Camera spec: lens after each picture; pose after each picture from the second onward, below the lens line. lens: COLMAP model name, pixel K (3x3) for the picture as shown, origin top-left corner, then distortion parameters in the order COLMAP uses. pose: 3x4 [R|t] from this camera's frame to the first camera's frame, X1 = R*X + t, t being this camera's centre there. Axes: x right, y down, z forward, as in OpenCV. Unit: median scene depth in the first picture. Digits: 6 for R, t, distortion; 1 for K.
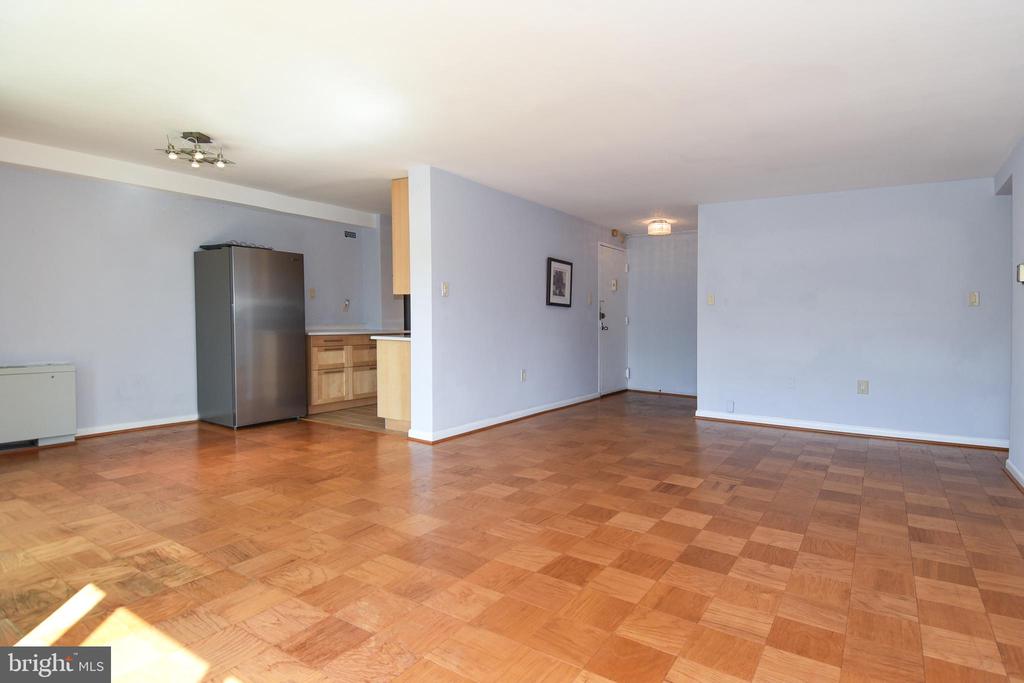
lens RADIAL K [[559.1, 0, 518.5], [0, 559.1, 346.4], [0, 0, 1]] dist [0.024603, -0.025097]
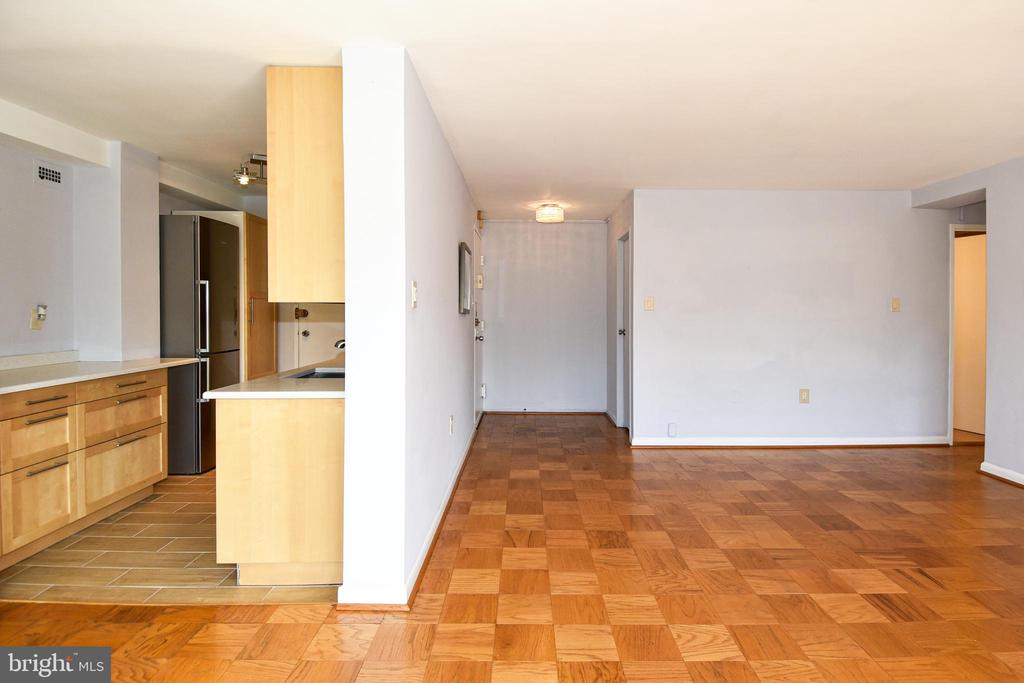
lens RADIAL K [[559.1, 0, 538.7], [0, 559.1, 316.5], [0, 0, 1]] dist [0.024603, -0.025097]
pose [[0.824193, -0.020055, 0.565953, -0.253172], [0.040407, 0.998908, -0.023447, -0.049667], [-0.564865, 0.042194, 0.824104, 0.393660]]
